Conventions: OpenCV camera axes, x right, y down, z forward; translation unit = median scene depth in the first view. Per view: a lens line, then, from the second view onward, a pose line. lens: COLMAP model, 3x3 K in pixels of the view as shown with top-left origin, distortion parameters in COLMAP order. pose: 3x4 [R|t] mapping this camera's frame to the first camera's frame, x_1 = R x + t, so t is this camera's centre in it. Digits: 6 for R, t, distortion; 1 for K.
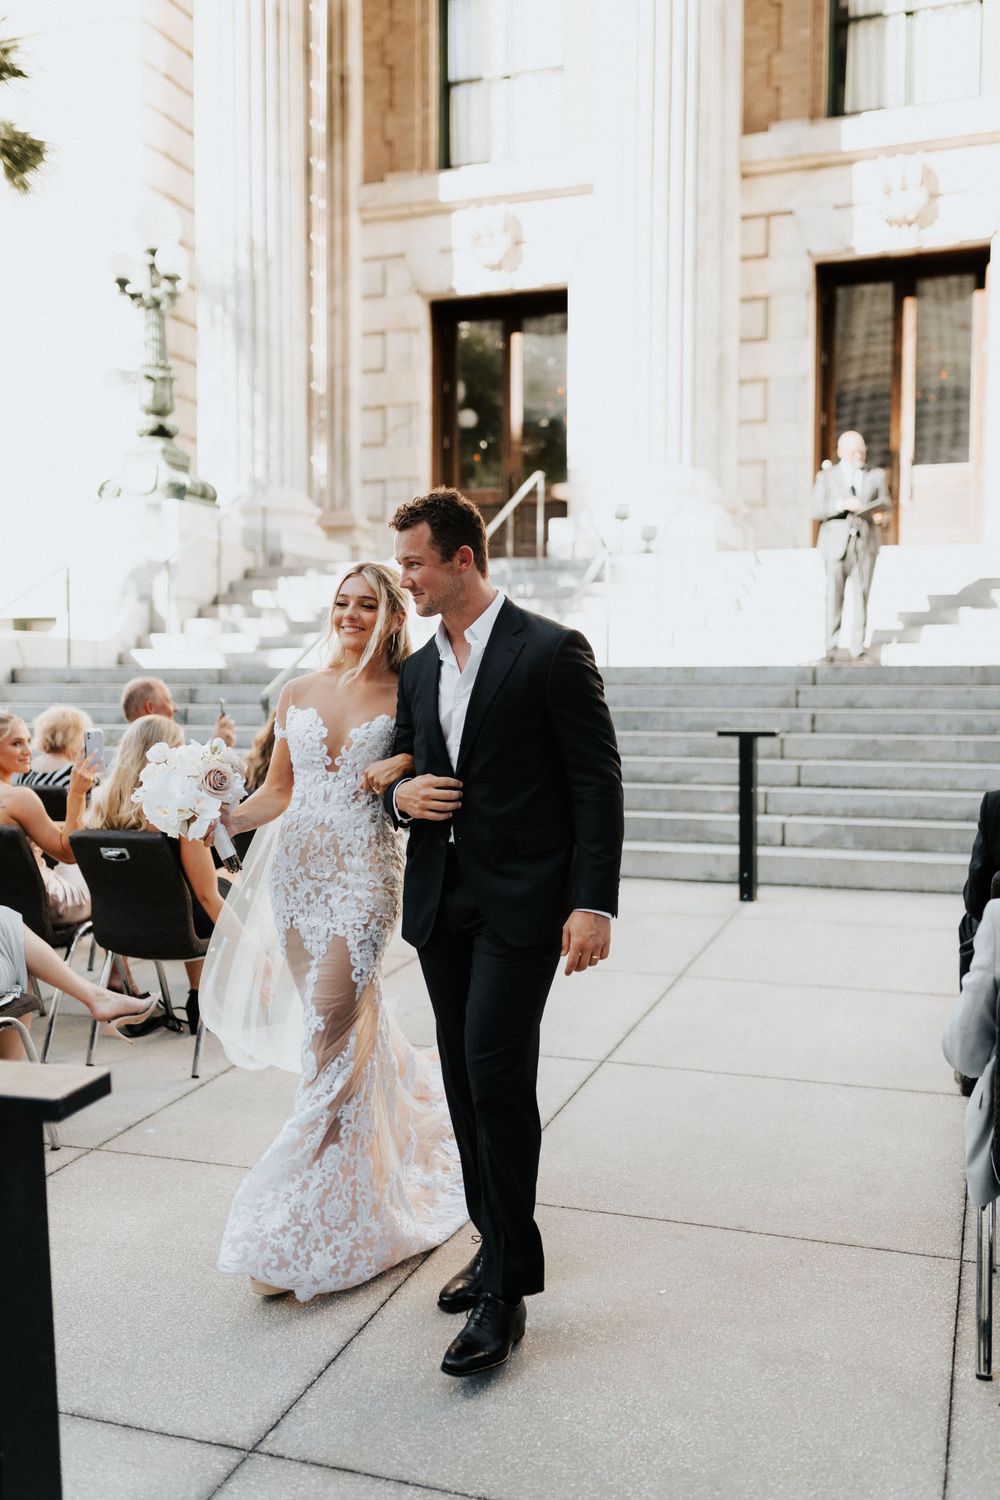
lens RADIAL K [[1432.1, 0, 499.6], [0, 1432.1, 748.6], [0, 0, 1]] dist [0.023023, 0.020114]
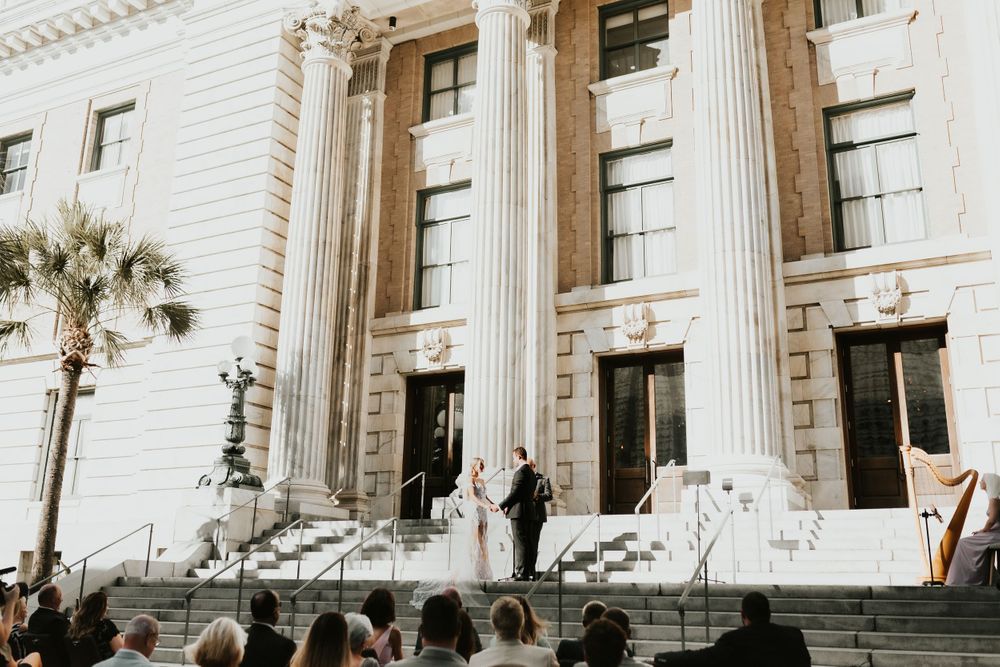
lens RADIAL K [[940.5, 0, 499.5], [0, 940.5, 336.2], [0, 0, 1]] dist [-0.008070, 0.011830]
pose [[0.992036, -0.018591, -0.124573, 0.249079], [-0.020405, 0.952259, -0.304610, 0.006559], [0.124289, 0.304726, 0.944296, -0.162979]]
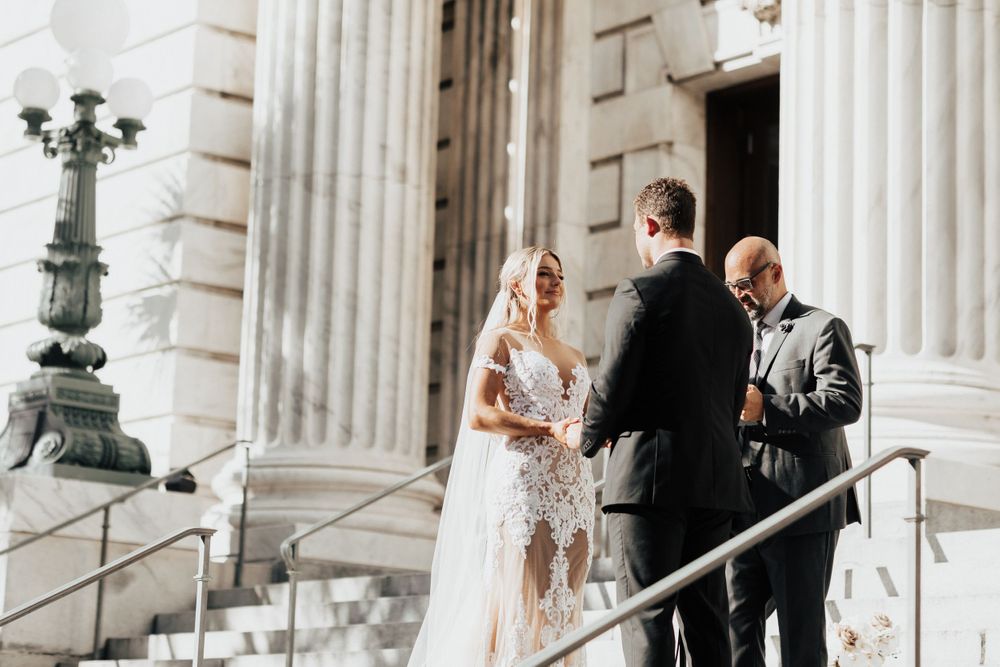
lens RADIAL K [[2375.4, 0, 498.9], [0, 2375.4, 333.5], [0, 0, 1]] dist [0.066706, 0.561346]
pose [[0.867964, -0.069575, -0.491729, 0.353891], [-0.050065, 0.972836, -0.226018, -0.021437], [0.494097, 0.220794, 0.840904, 0.261389]]
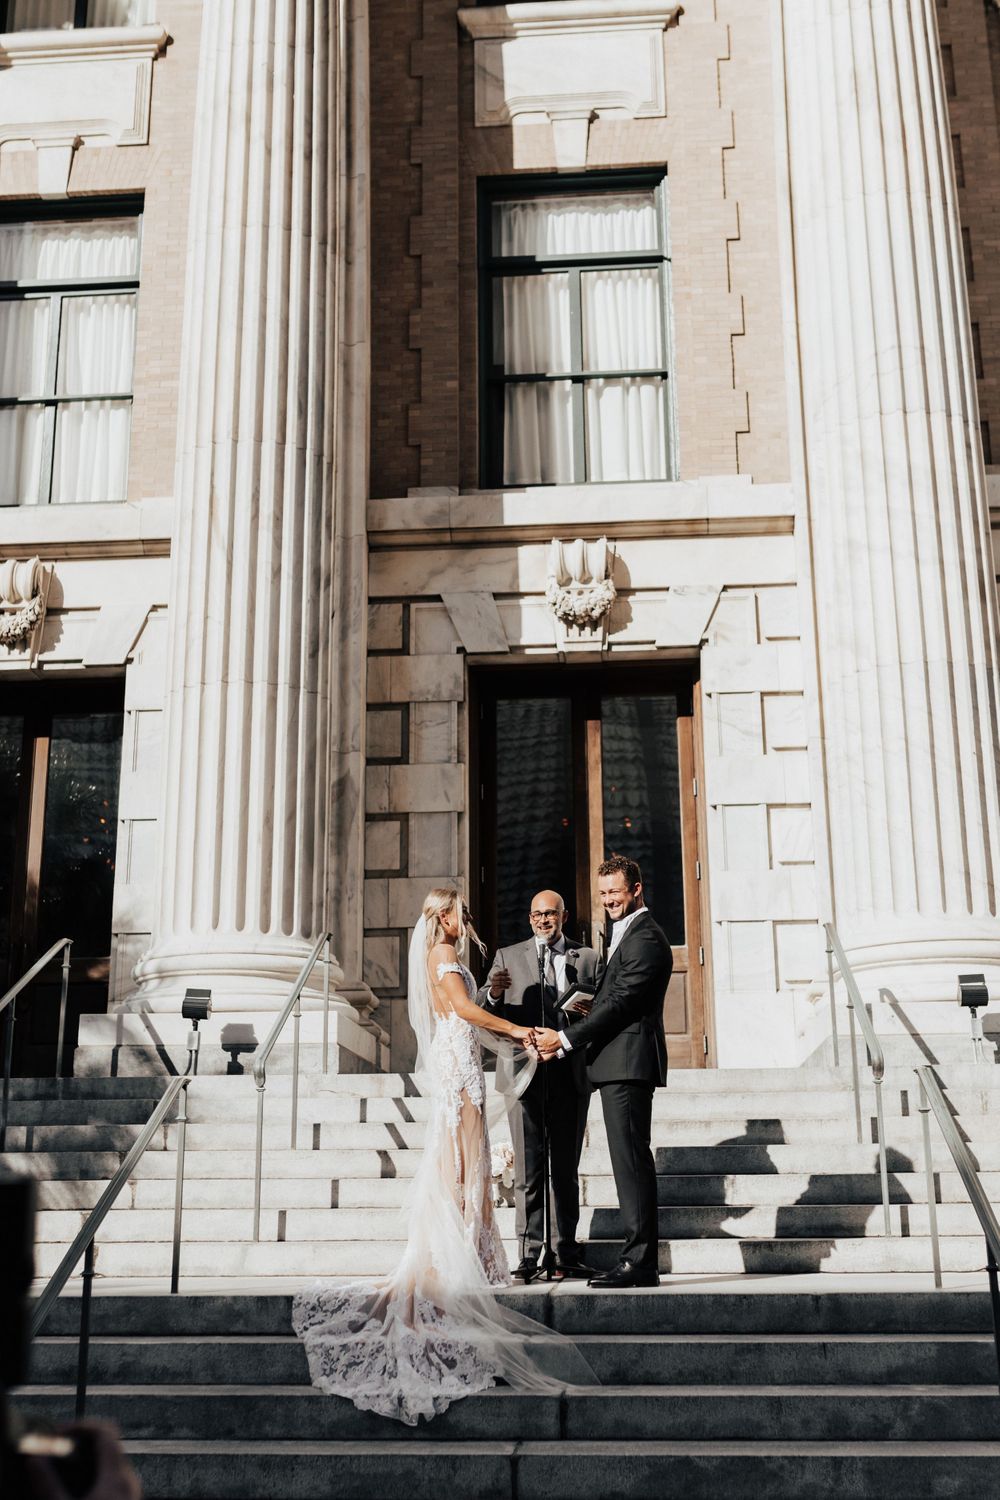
lens RADIAL K [[1768.5, 0, 495.2], [0, 1768.5, 676.8], [0, 0, 1]] dist [-0.001342, -0.009382]
pose [[0.964814, 0.066899, 0.254278, 0.004030], [0.021223, 0.944120, -0.328918, -0.037008], [-0.262074, 0.322741, 0.909481, 0.183948]]
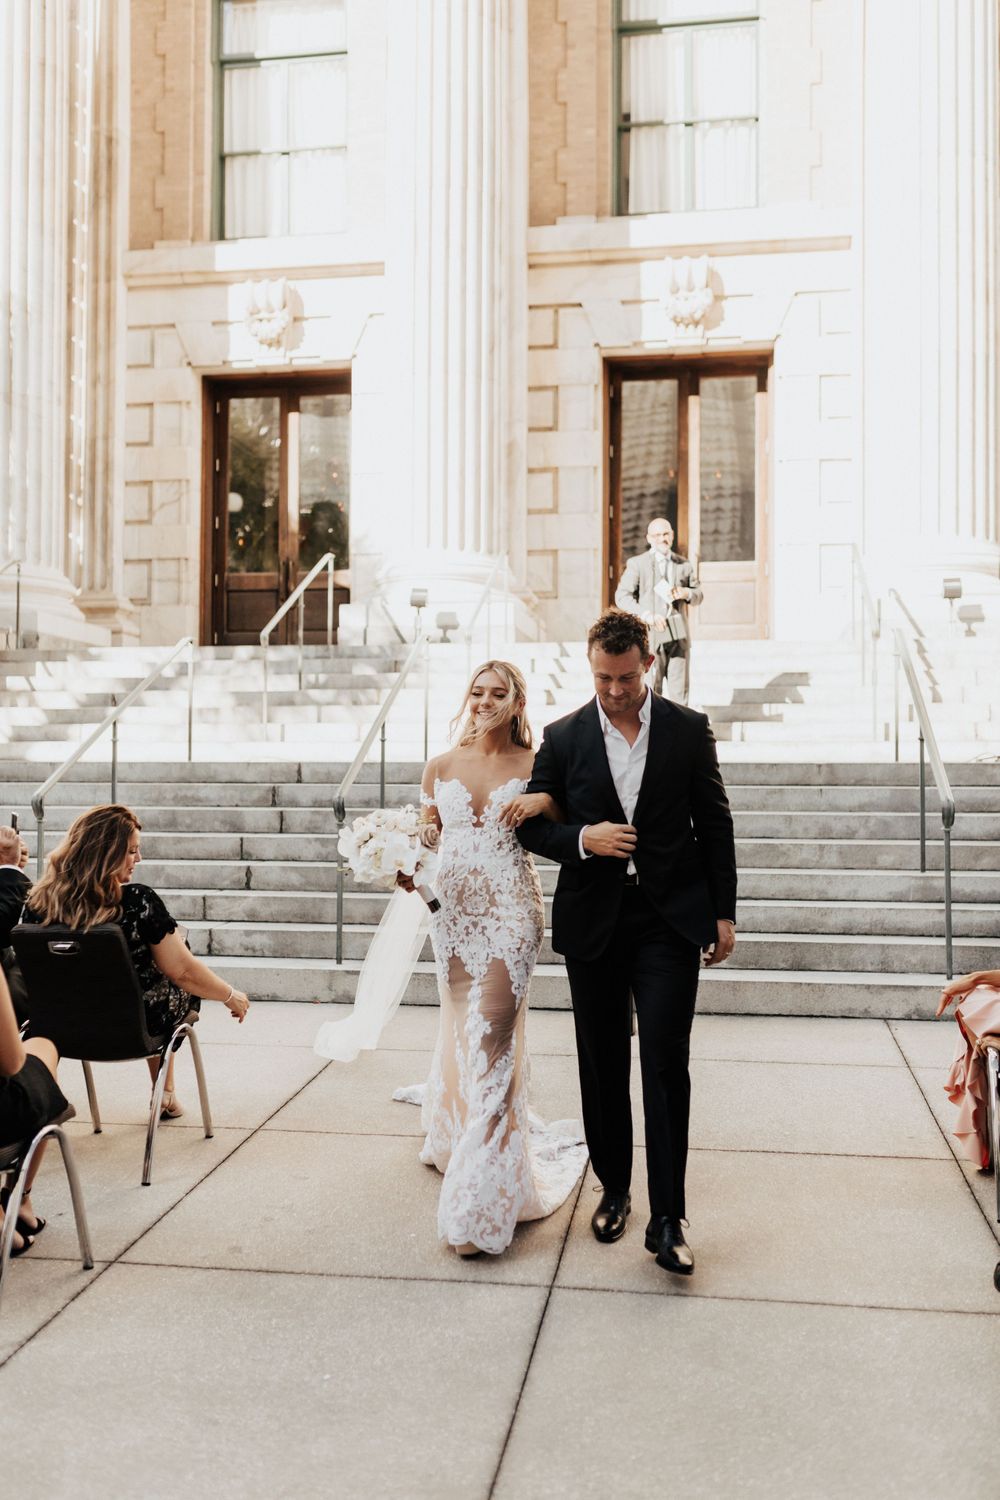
lens RADIAL K [[1410.7, 0, 497.2], [0, 1410.7, 751.8], [0, 0, 1]] dist [-0.008070, 0.011830]
pose [[0.983059, 0.005679, 0.183199, -0.028827], [0.005944, 0.998006, -0.062833, -0.005366], [-0.183191, 0.062857, 0.981066, 0.078776]]
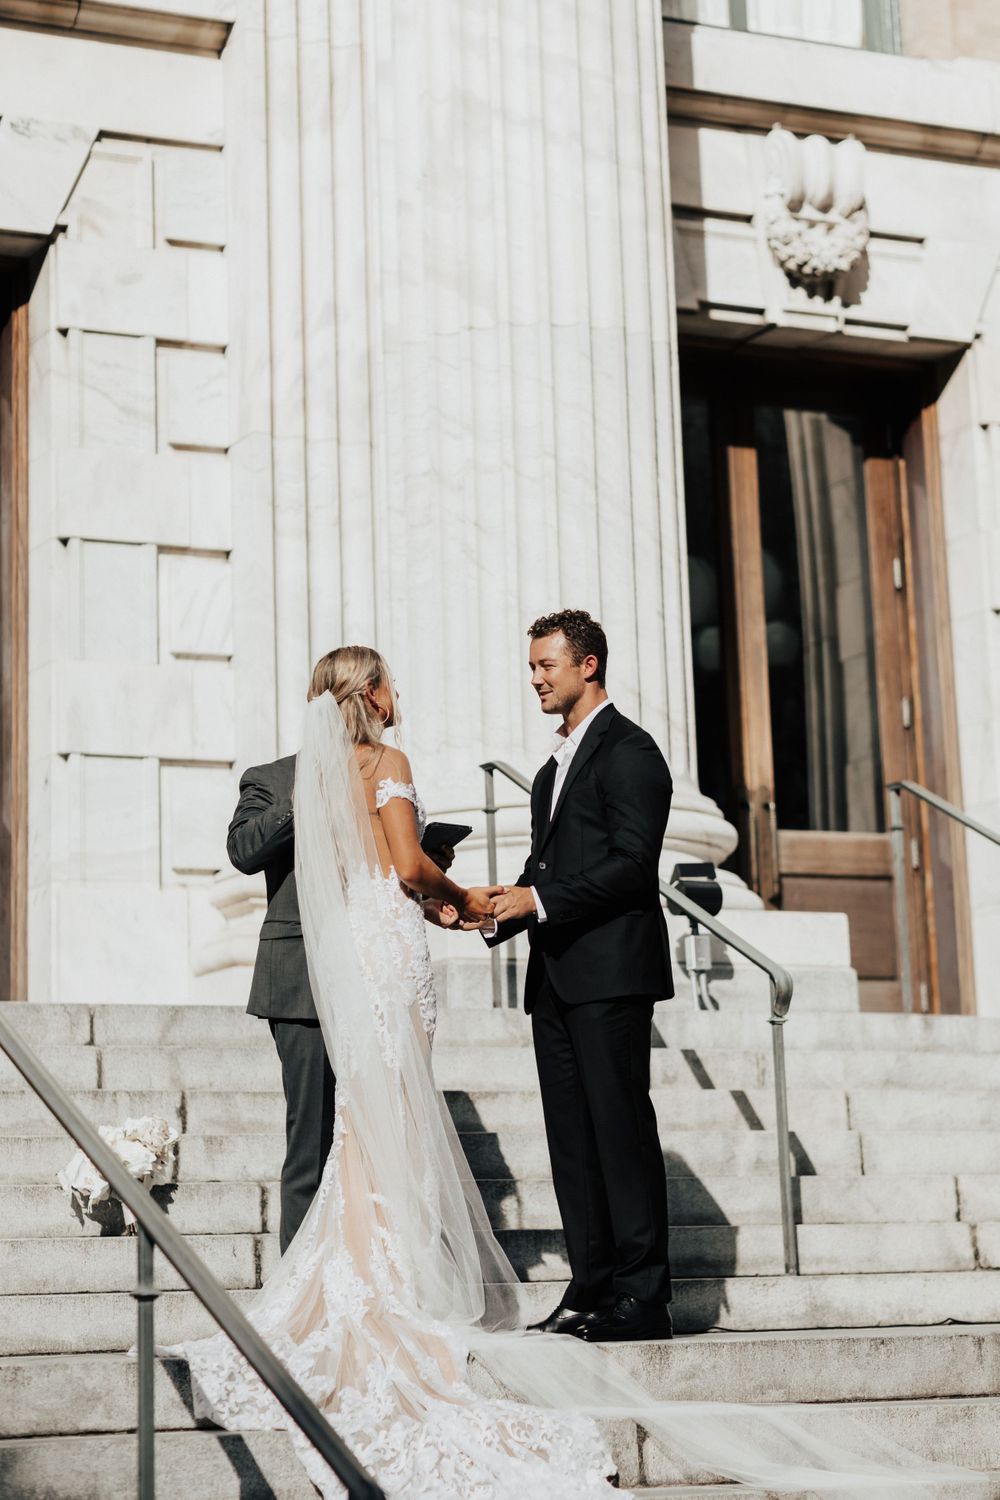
lens RADIAL K [[3536.0, 0, 501.1], [0, 3536.0, 490.7], [0, 0, 1]] dist [0.013260, 0.226465]
pose [[0.684619, 0.147473, 0.713827, -0.252984], [0.065057, 0.963047, -0.261356, -0.022560], [-0.725992, 0.225369, 0.649726, 0.276604]]
